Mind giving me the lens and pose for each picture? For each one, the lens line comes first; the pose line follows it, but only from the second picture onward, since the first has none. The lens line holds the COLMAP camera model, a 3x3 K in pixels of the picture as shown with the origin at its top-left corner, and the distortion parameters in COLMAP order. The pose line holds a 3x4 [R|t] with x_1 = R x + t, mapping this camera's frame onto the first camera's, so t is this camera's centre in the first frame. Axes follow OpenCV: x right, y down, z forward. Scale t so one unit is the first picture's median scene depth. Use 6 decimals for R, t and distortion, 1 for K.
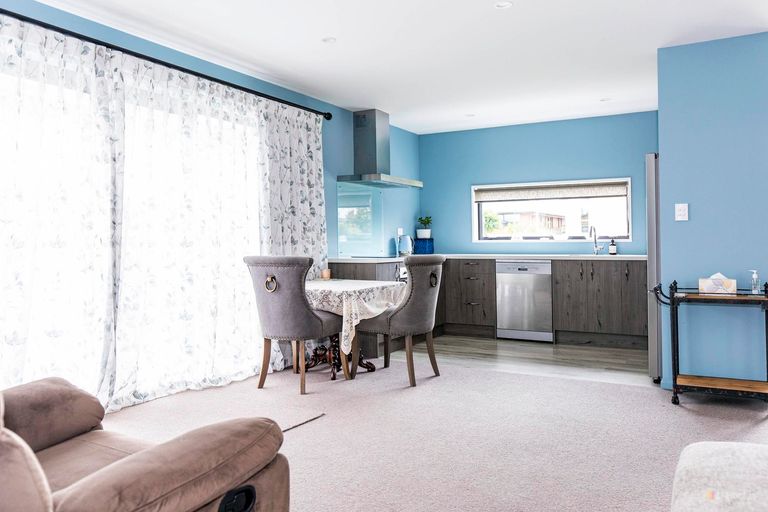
lens RADIAL K [[634.3, 0, 361.9], [0, 634.3, 207.0], [0, 0, 1]] dist [-0.009780, -0.006599]
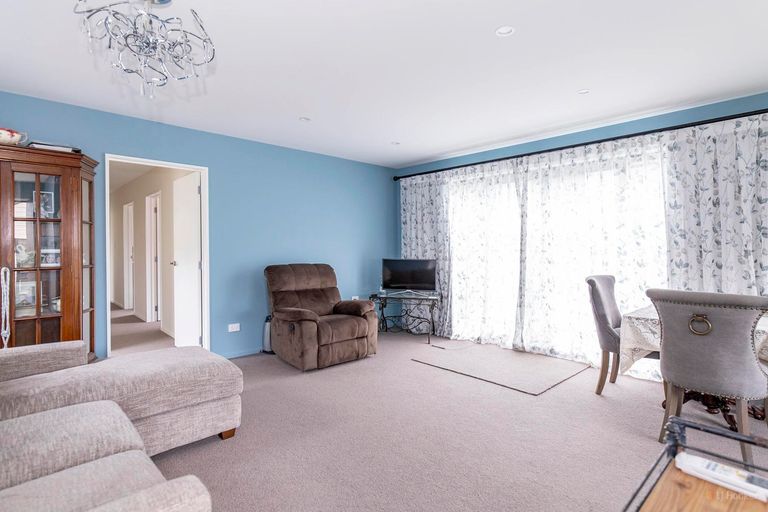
lens RADIAL K [[395.7, 0, 384.0], [0, 395.7, 256.0], [0, 0, 1]] dist [-0.002362, -0.000571]
pose [[-0.286521, 0.013243, -0.957982, 0.704102], [0.055204, 0.998471, -0.002708, 0.018756], [0.956482, -0.053660, -0.286814, 0.788357]]
